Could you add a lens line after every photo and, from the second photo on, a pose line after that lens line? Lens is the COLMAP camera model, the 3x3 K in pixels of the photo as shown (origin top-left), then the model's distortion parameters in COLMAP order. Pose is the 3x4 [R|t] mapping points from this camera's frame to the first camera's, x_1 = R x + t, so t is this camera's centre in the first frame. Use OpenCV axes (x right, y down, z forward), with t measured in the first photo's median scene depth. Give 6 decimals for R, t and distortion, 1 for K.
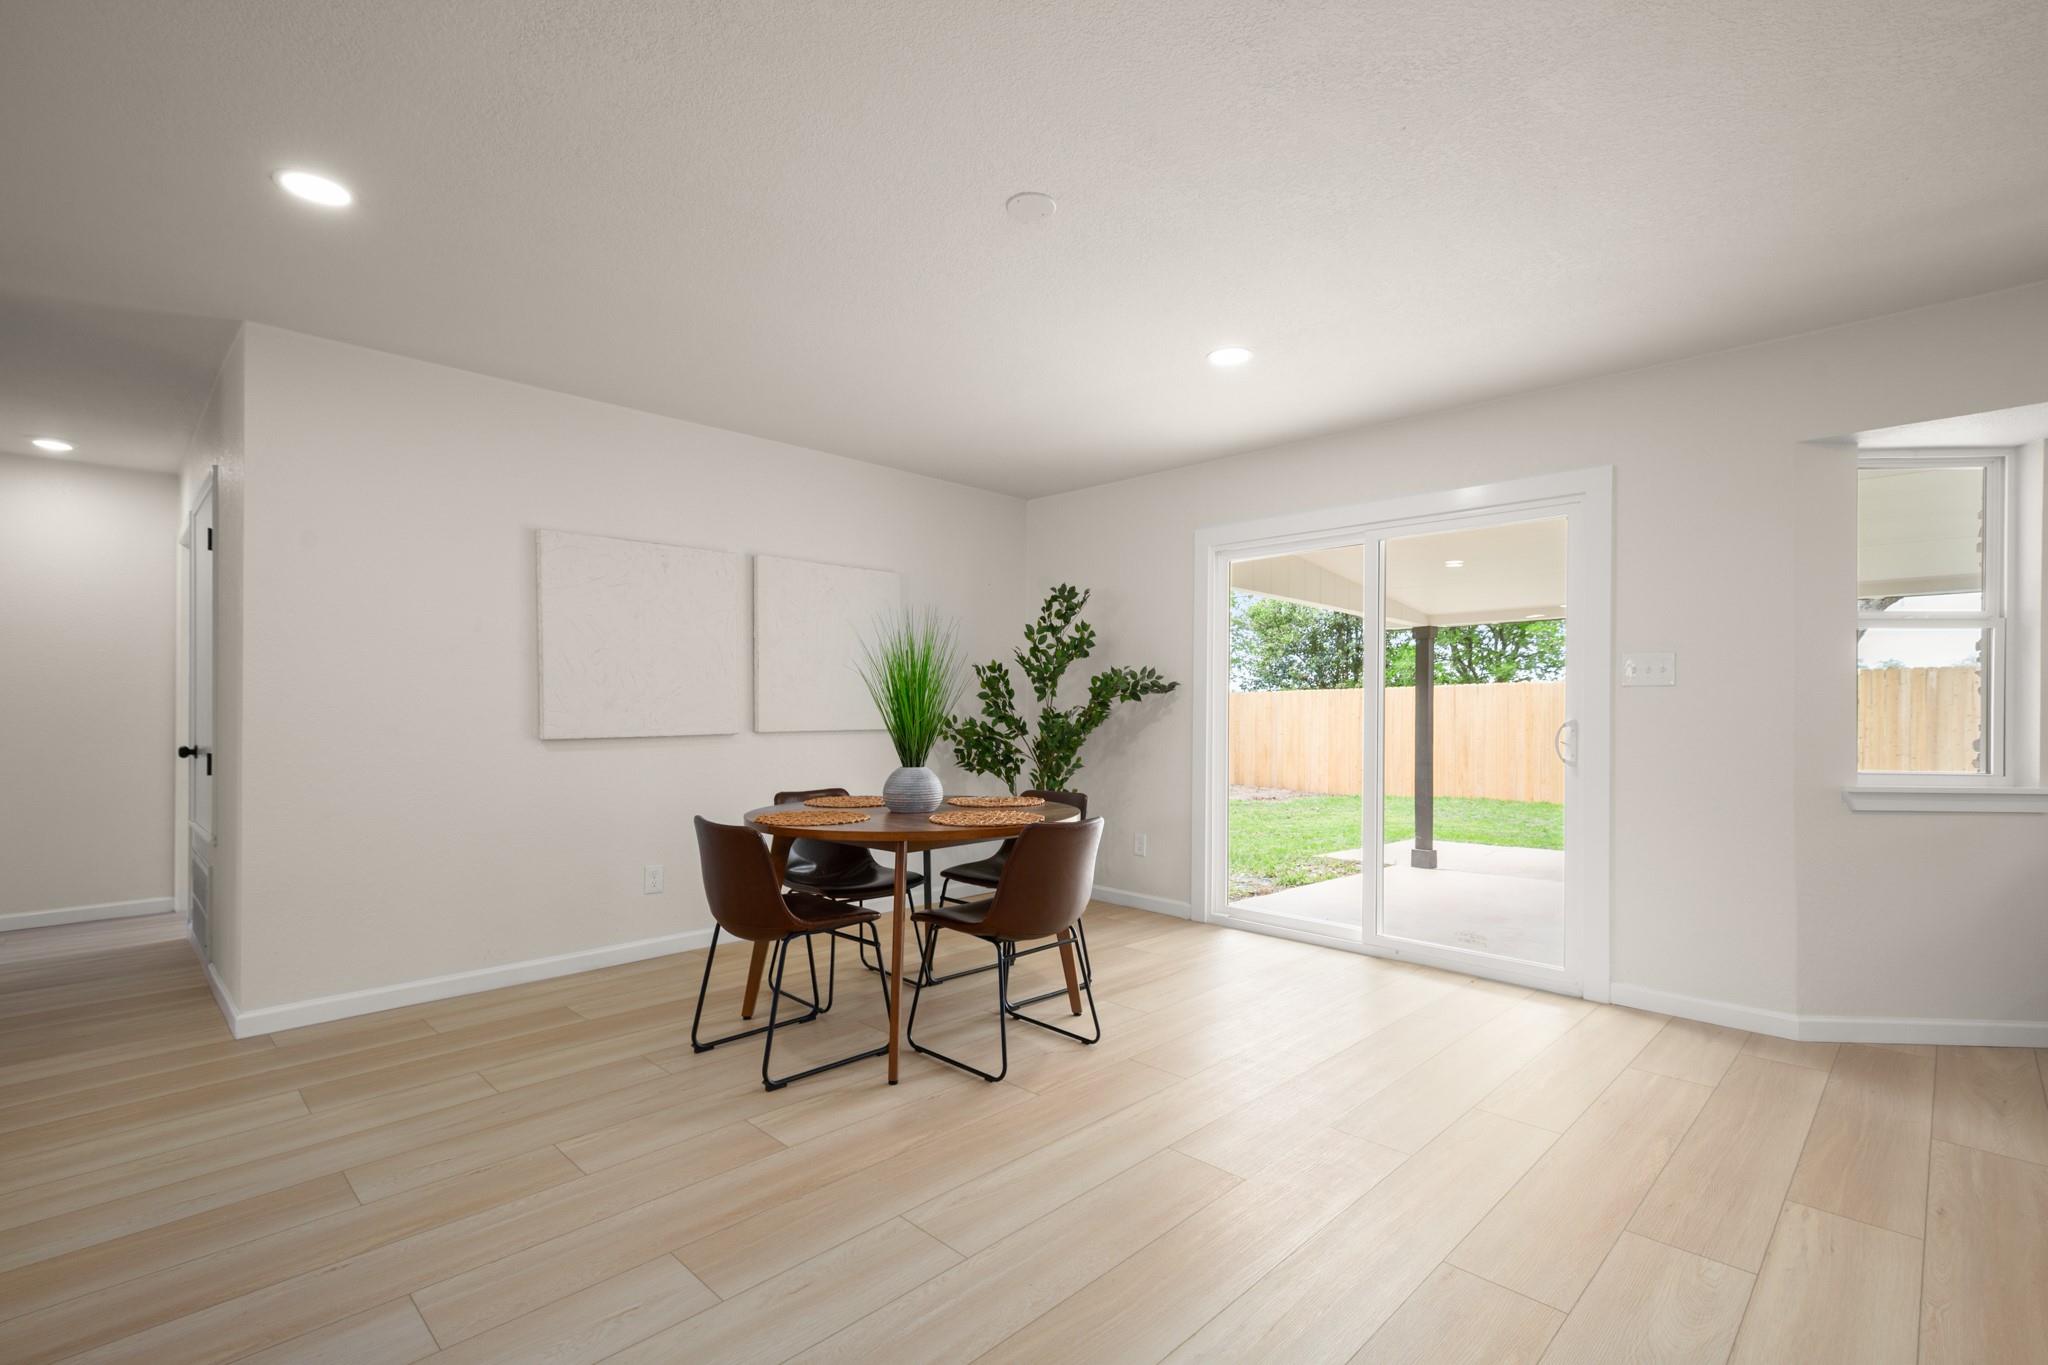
lens RADIAL K [[931.9, 0, 1017.9], [0, 931.9, 703.1], [0, 0, 1]] dist [0.019007, -0.000184]
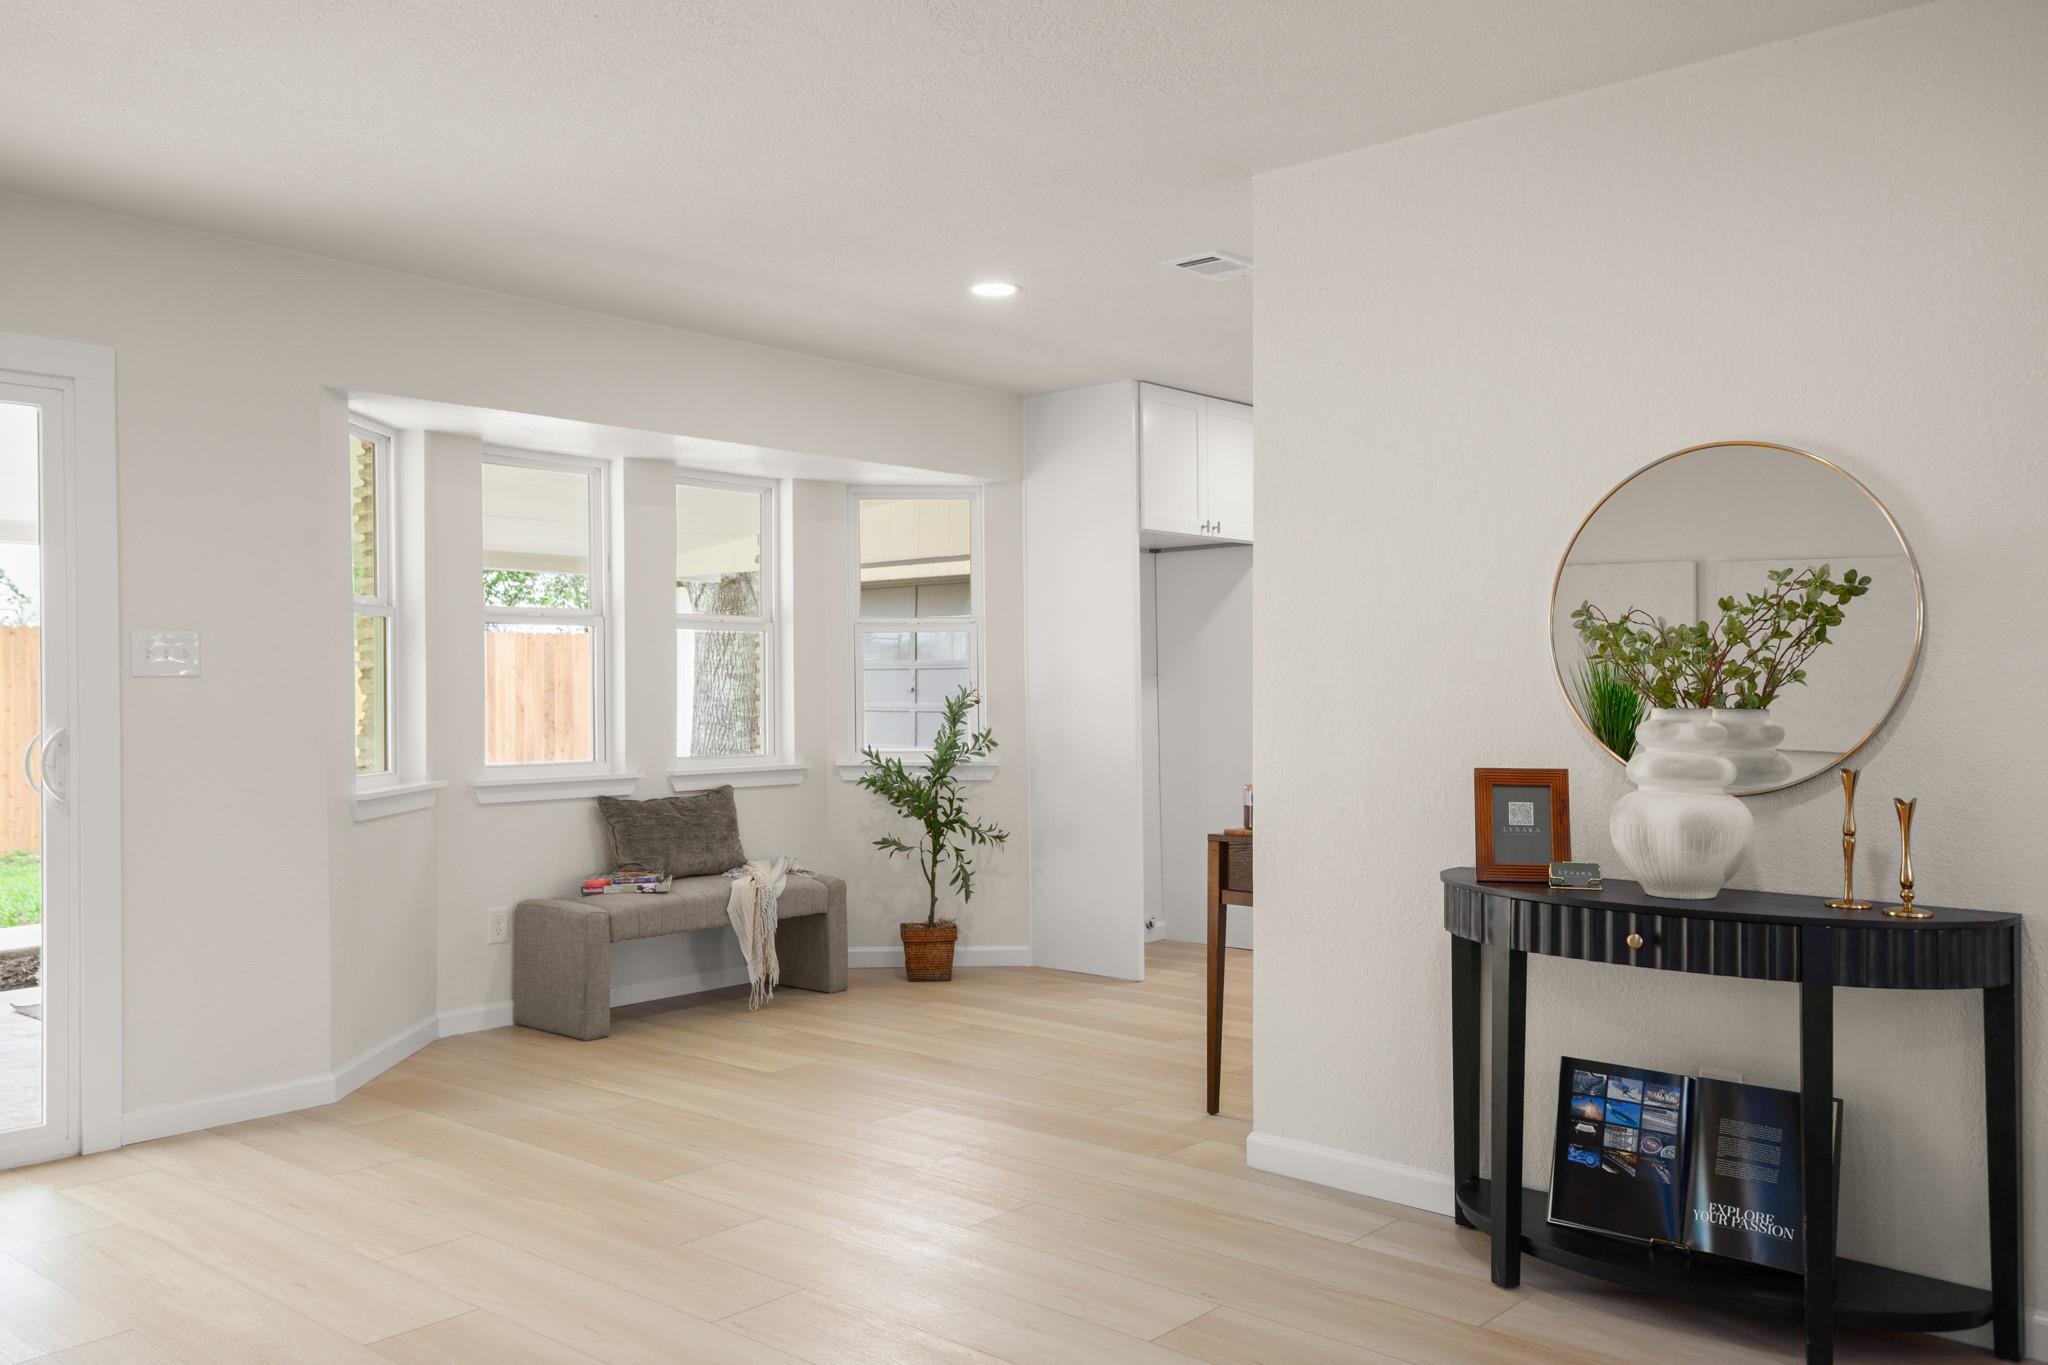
lens RADIAL K [[1691.2, 0, 1024.0], [0, 1691.2, 682.5], [0, 0, 1]] dist [0.113512, 0.000337]
pose [[-0.041047, -0.004839, 0.999145, -0.523221], [-0.001448, 0.999988, 0.004783, -0.016959], [-0.999156, -0.001251, -0.041054, 0.322424]]
